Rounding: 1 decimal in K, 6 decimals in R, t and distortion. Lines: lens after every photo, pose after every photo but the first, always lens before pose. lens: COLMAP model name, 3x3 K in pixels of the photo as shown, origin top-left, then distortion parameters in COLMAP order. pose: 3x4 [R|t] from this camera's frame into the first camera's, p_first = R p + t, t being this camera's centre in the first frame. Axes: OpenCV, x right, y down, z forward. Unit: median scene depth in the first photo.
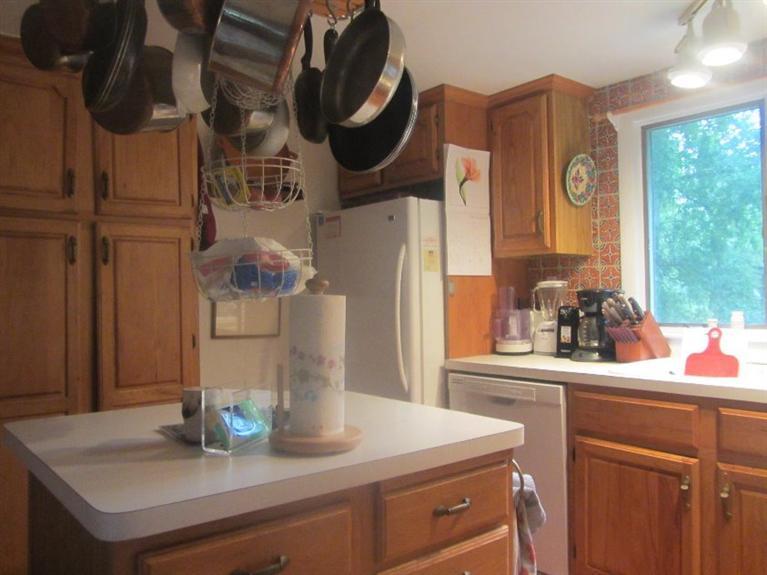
lens RADIAL K [[637.4, 0, 383.5], [0, 637.4, 287.5], [0, 0, 1]] dist [-0.048209, 0.020956]
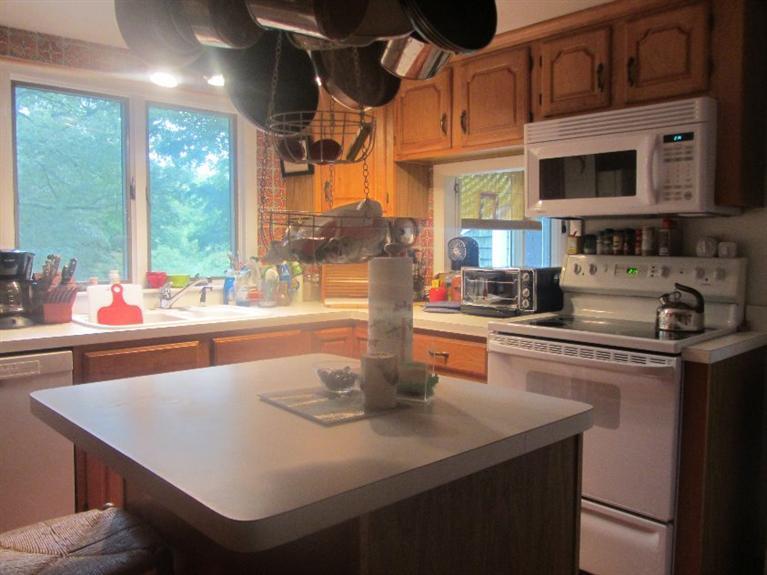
lens RADIAL K [[637.4, 0, 383.5], [0, 637.4, 287.5], [0, 0, 1]] dist [-0.048209, 0.020956]
pose [[-0.068765, -0.054427, 0.996147, -0.691869], [-0.016229, 0.998440, 0.053431, -0.000955], [-0.997501, -0.012492, -0.069541, 0.579352]]
